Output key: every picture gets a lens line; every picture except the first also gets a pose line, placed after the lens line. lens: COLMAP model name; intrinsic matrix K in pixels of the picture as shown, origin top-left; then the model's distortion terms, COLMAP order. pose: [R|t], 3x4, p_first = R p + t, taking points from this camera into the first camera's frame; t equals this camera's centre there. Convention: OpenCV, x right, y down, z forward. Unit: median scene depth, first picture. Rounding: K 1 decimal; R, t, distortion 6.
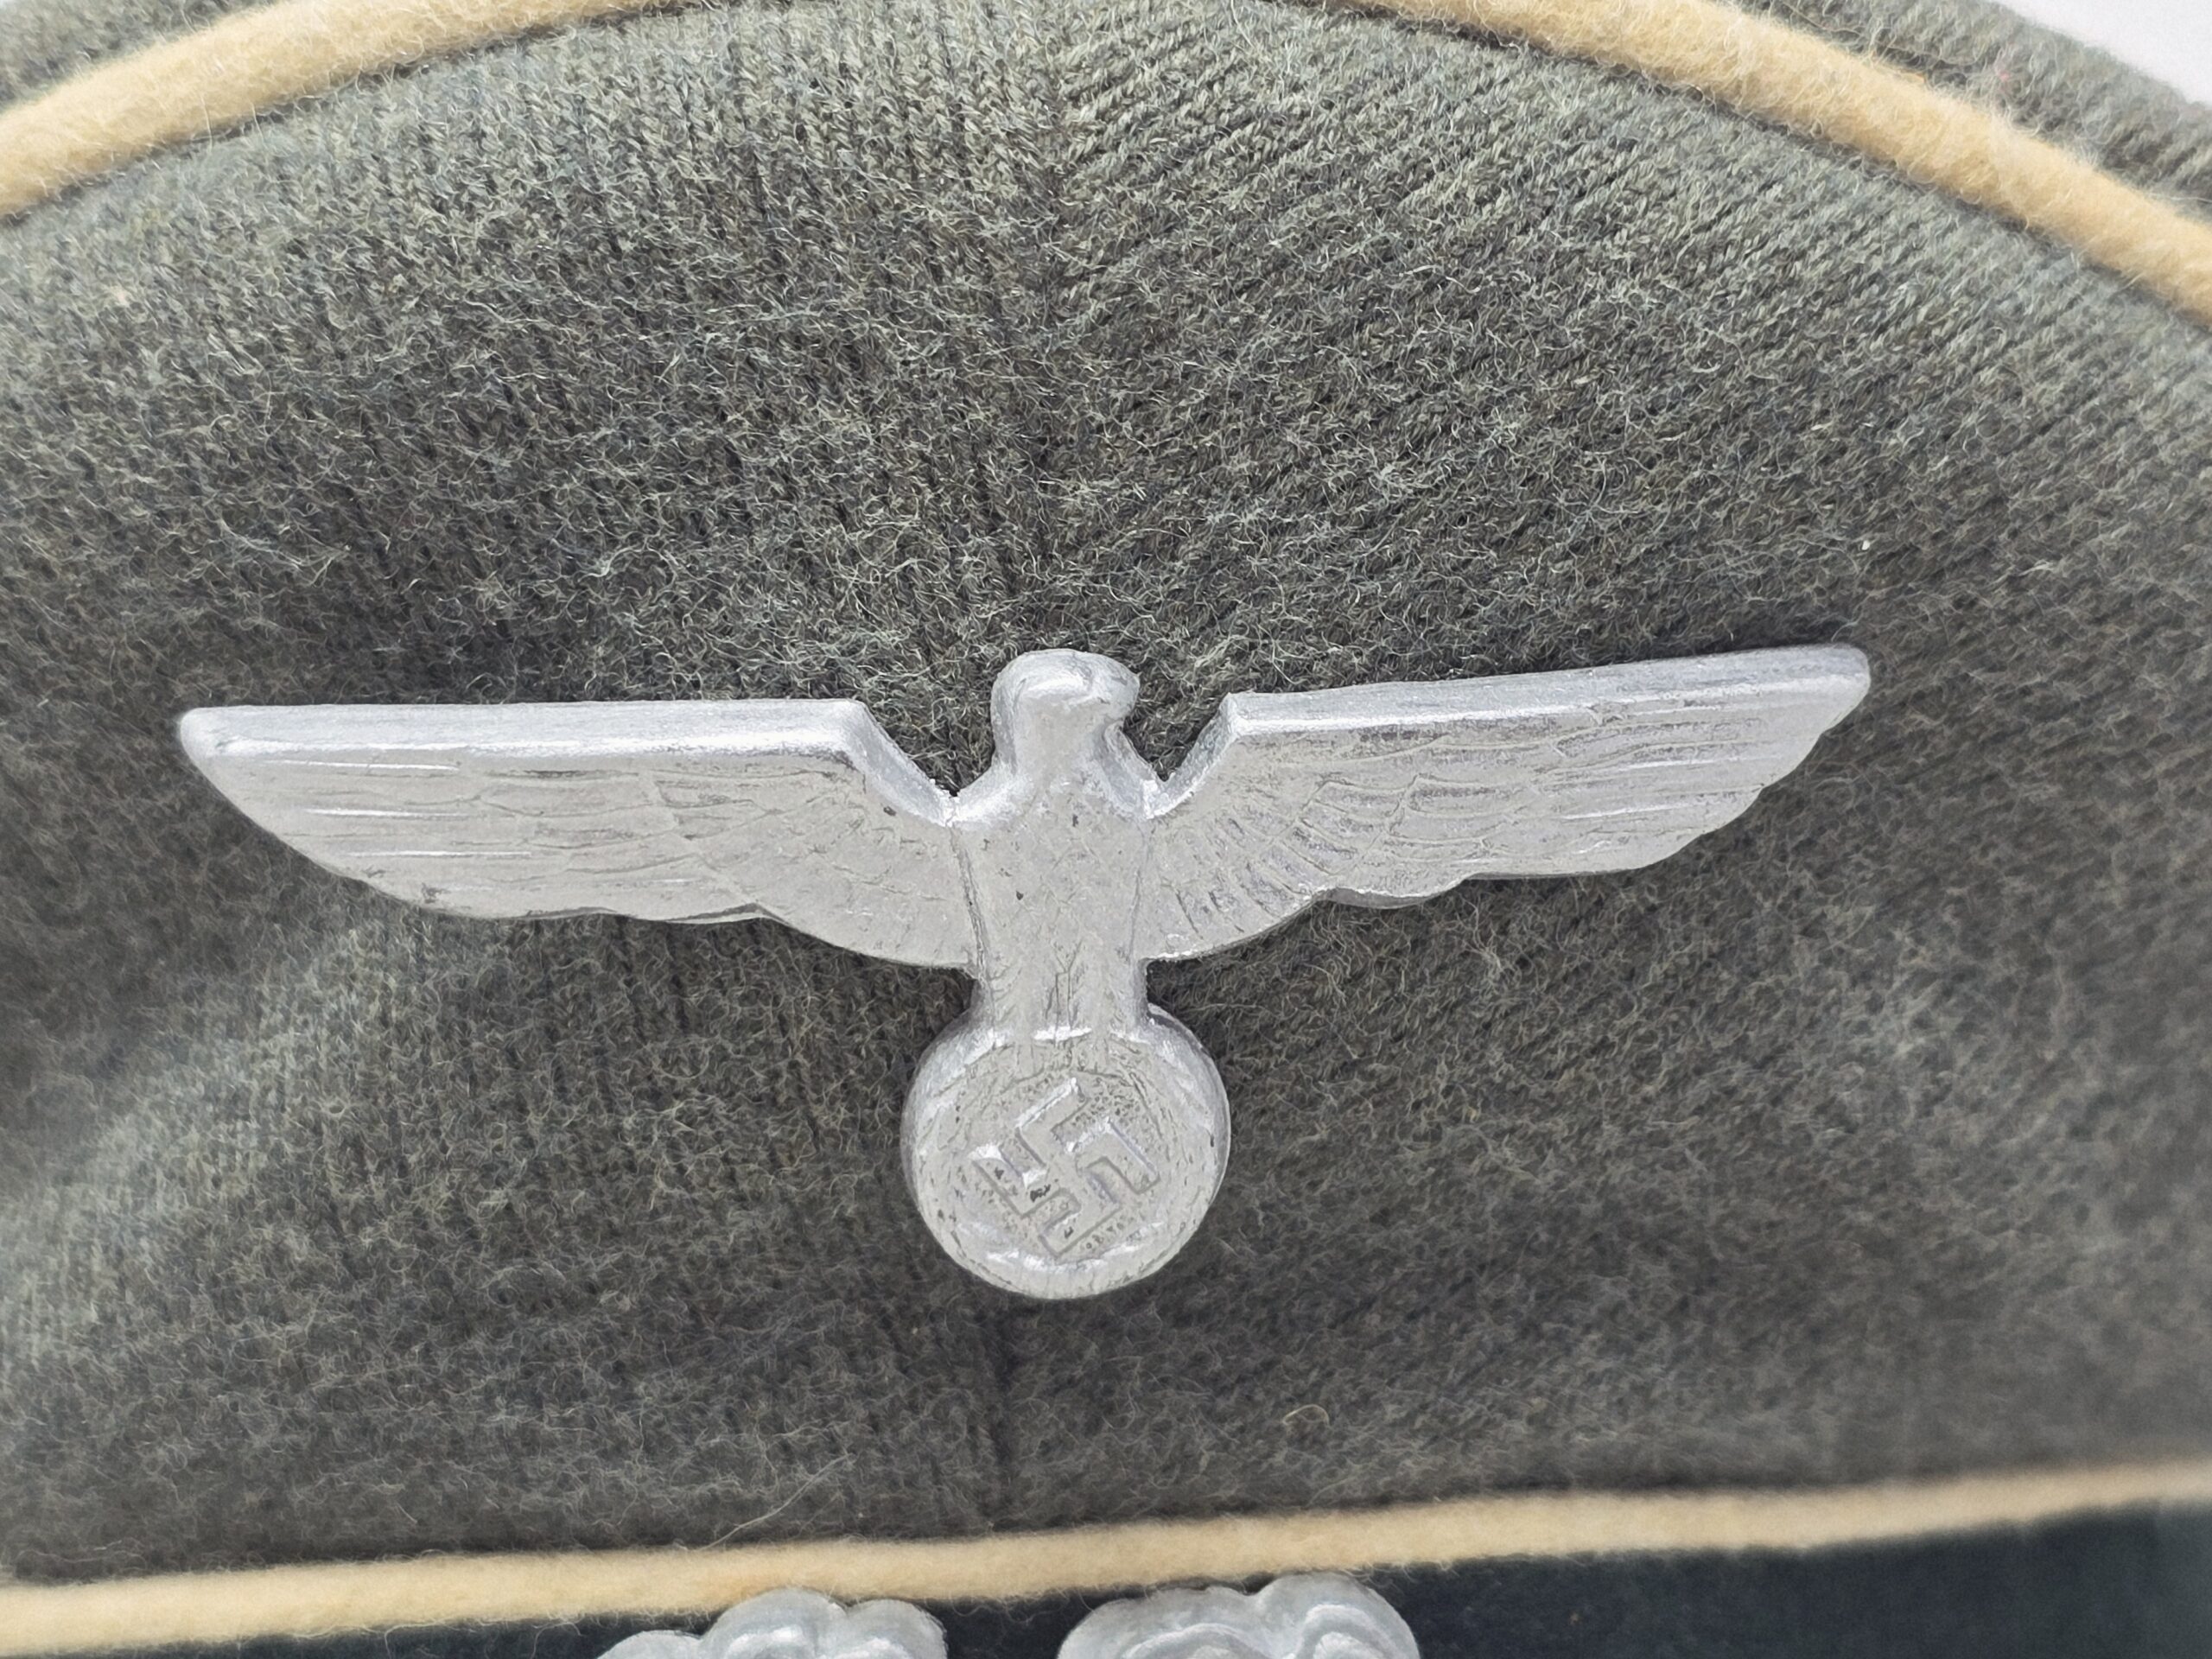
lens RADIAL K [[4628.7, 0, 1170.8], [0, 4628.7, 829.9], [0, 0, 1]] dist [0.252036, -1.539012]
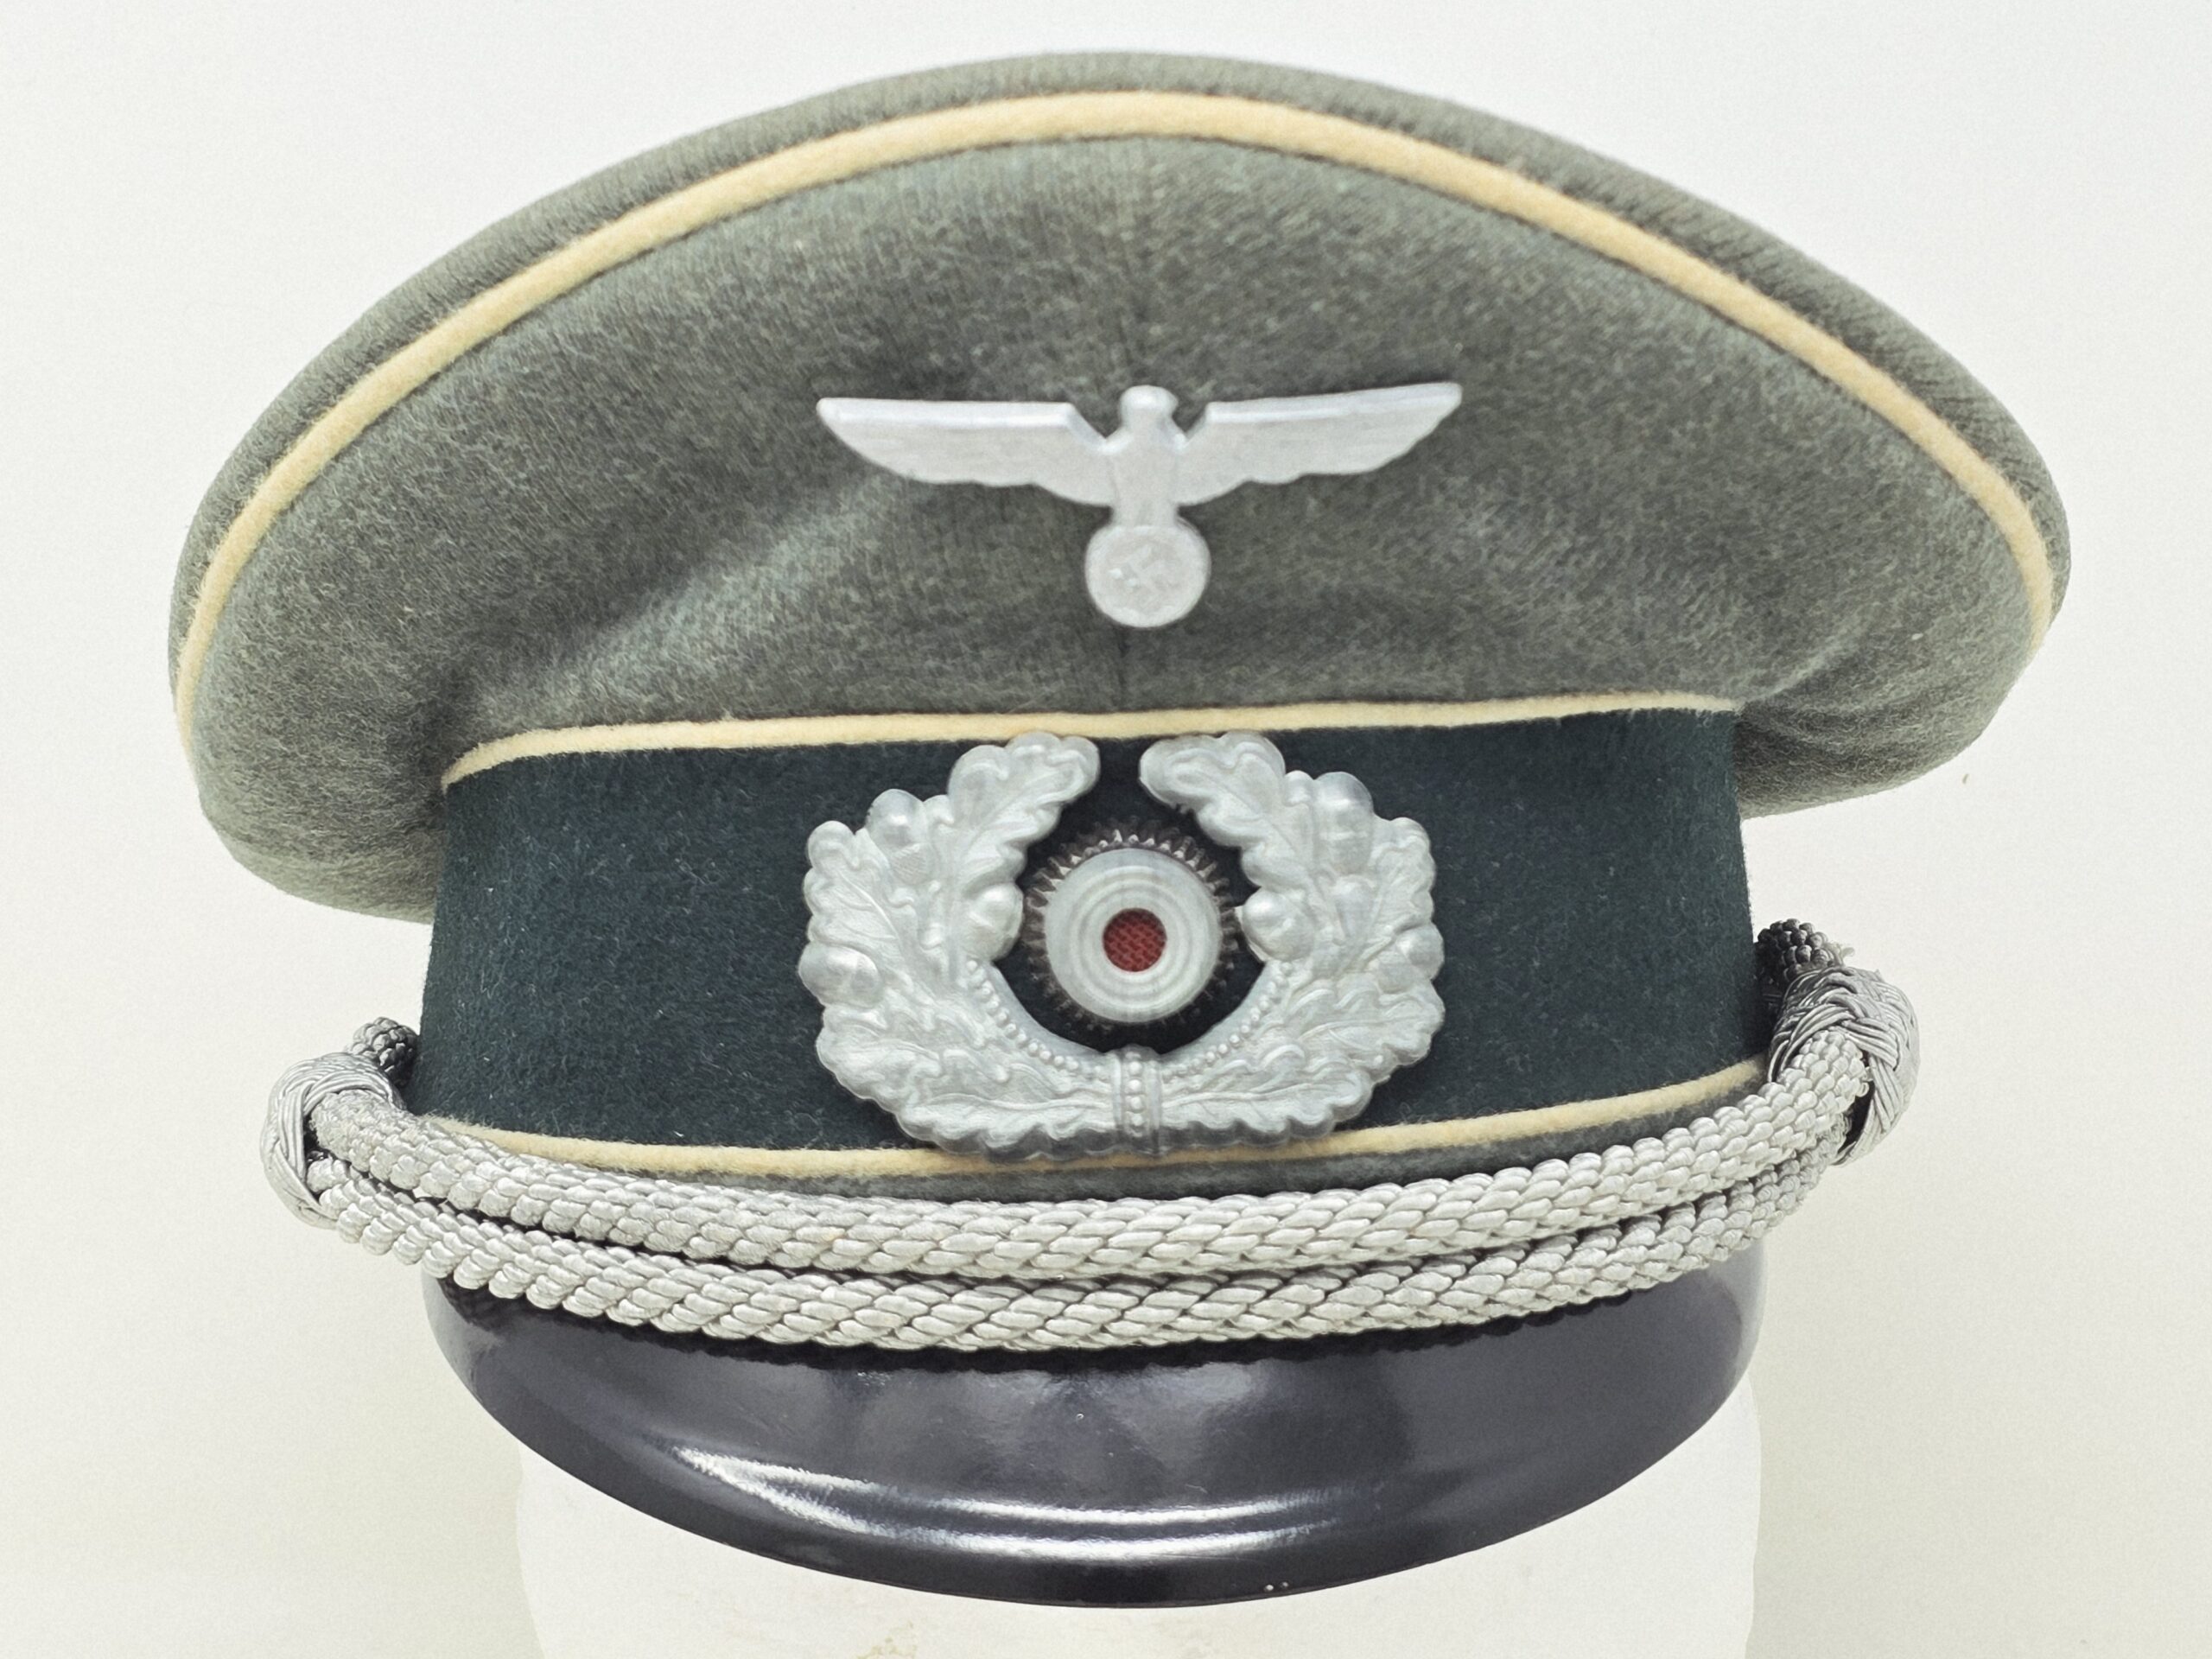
lens RADIAL K [[4821.9, 0, 1107.6], [0, 4821.9, 685.2], [0, 0, 1]] dist [0.145586, 0.012553]
pose [[0.998274, 0.027066, -0.052121, 0.095559], [-0.019266, 0.989284, 0.144730, -0.251482], [0.055480, -0.143476, 0.988097, -1.645606]]
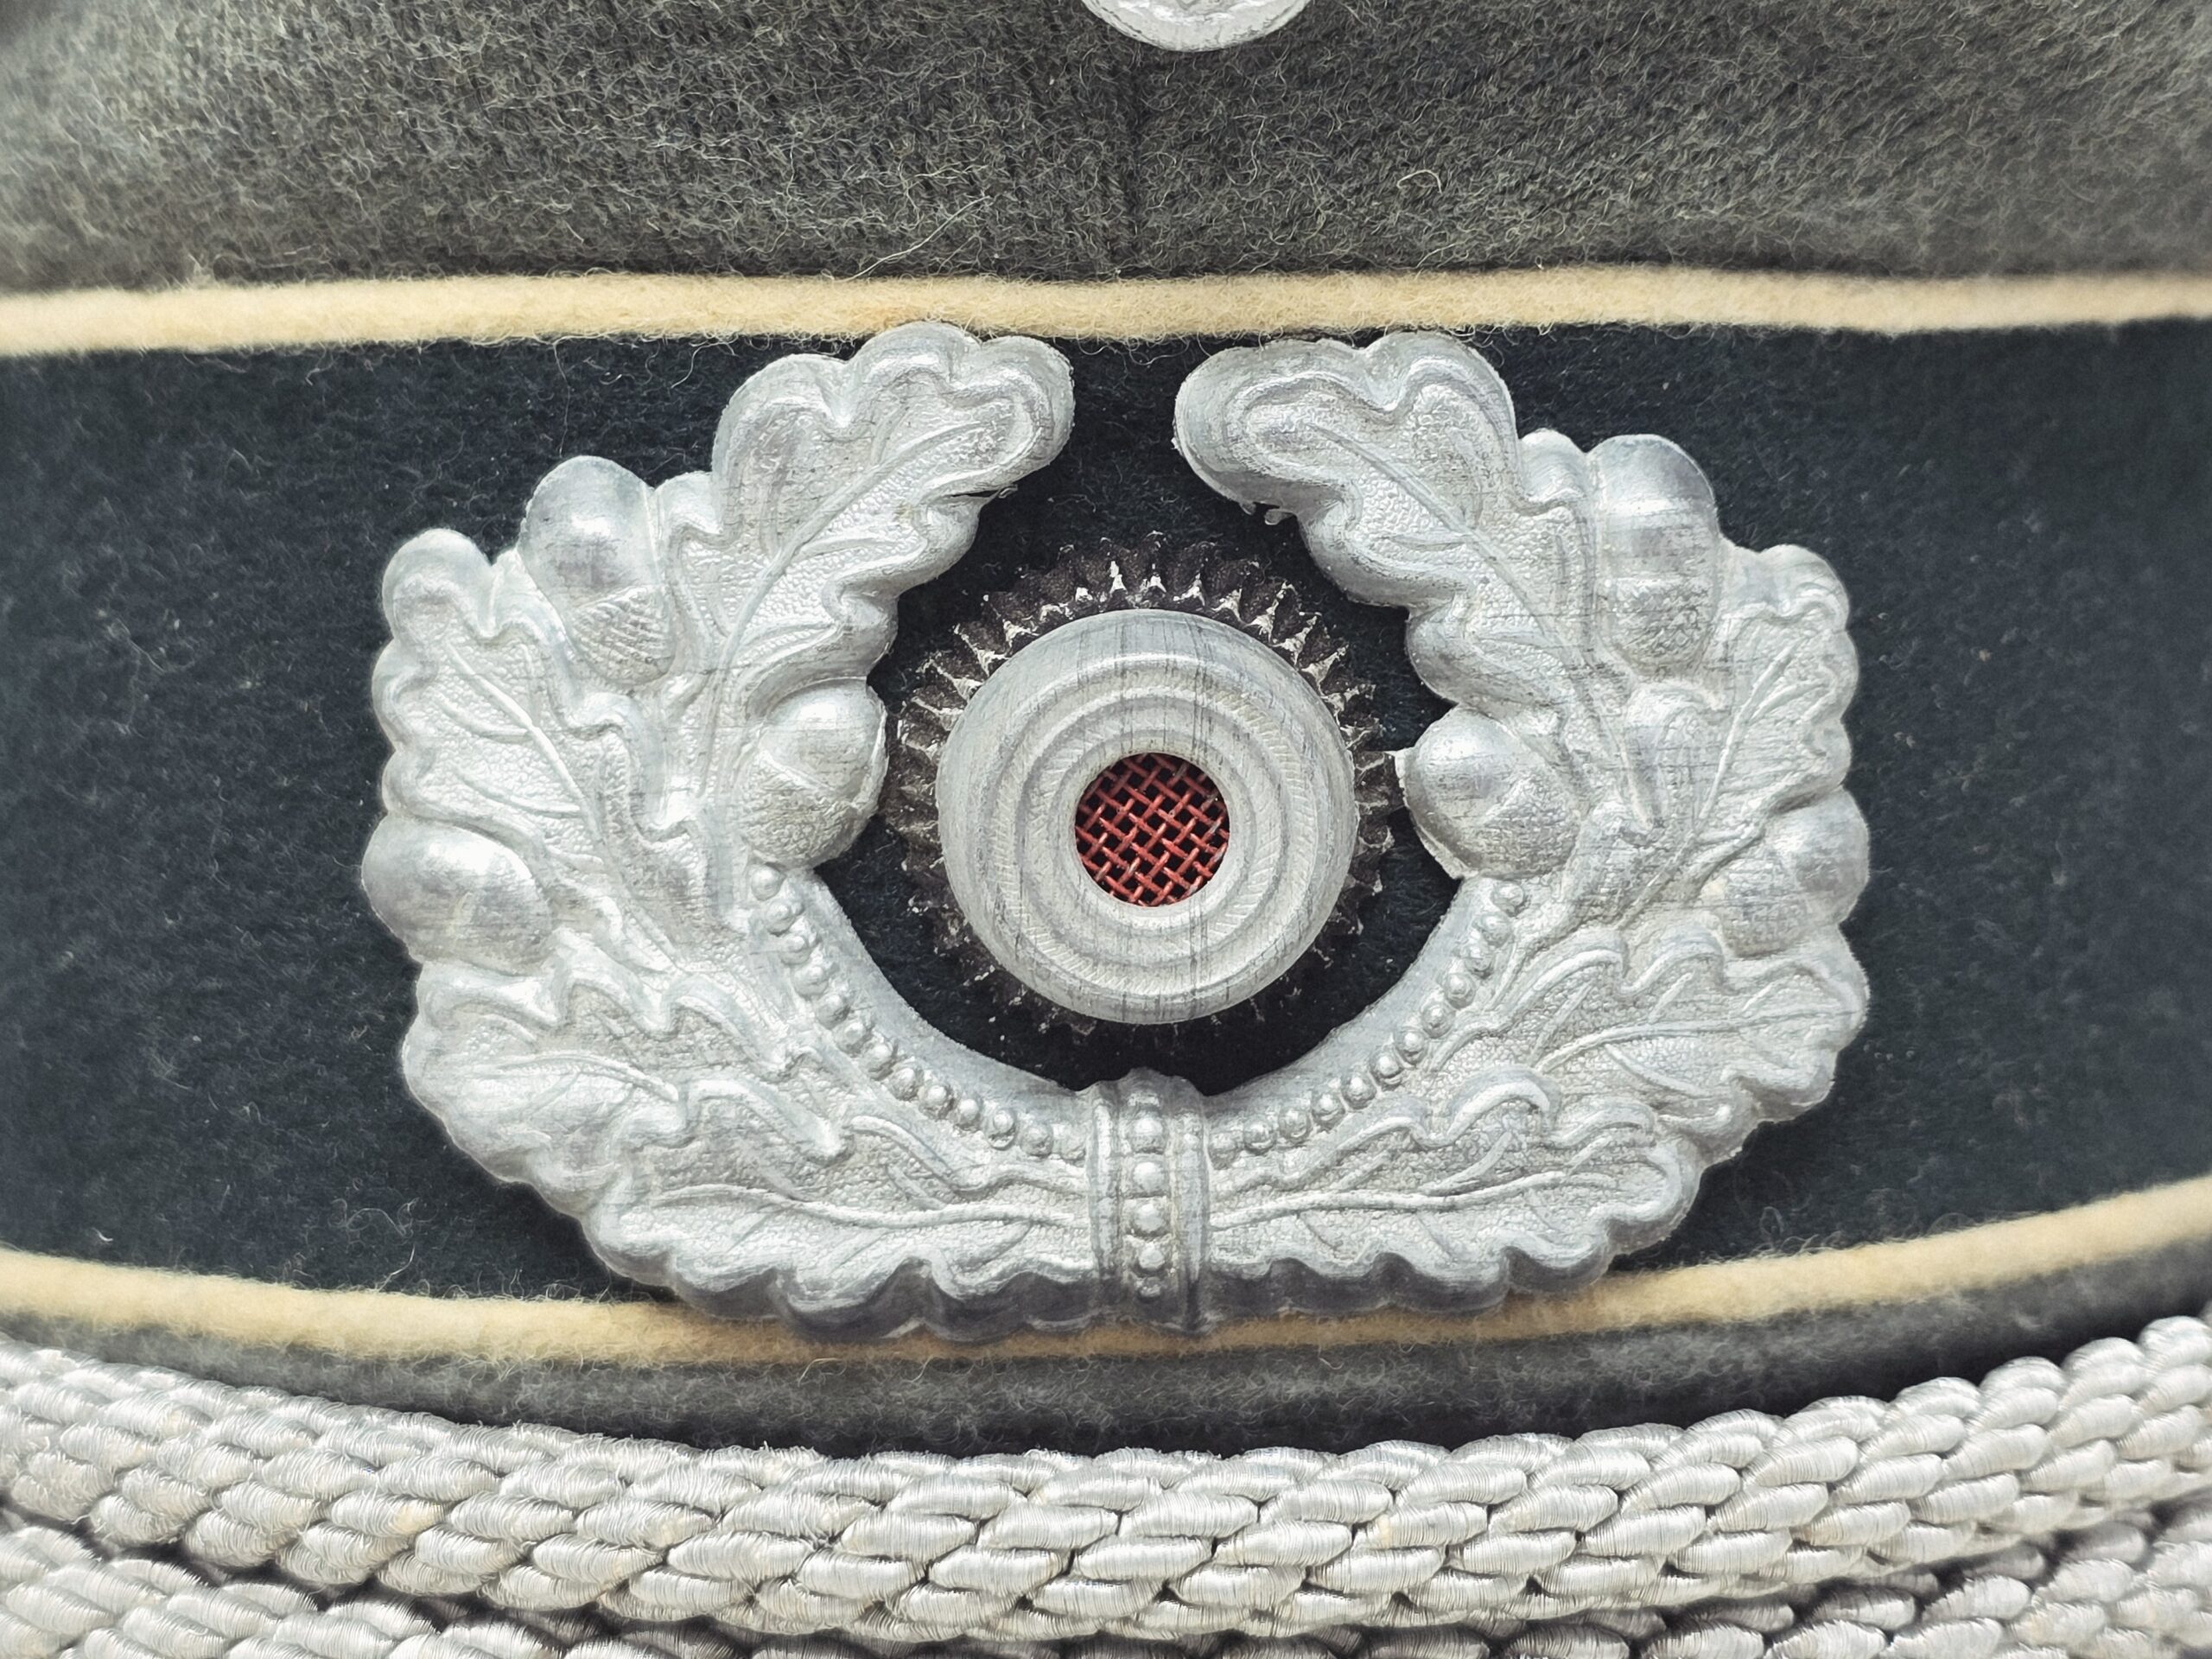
lens RADIAL K [[4628.7, 0, 1170.8], [0, 4628.7, 829.9], [0, 0, 1]] dist [0.252036, -1.539012]
pose [[0.998064, 0.048414, -0.039047, 0.021202], [-0.038172, 0.972439, 0.230012, 0.029401], [0.049107, -0.228076, 0.972404, -0.062957]]
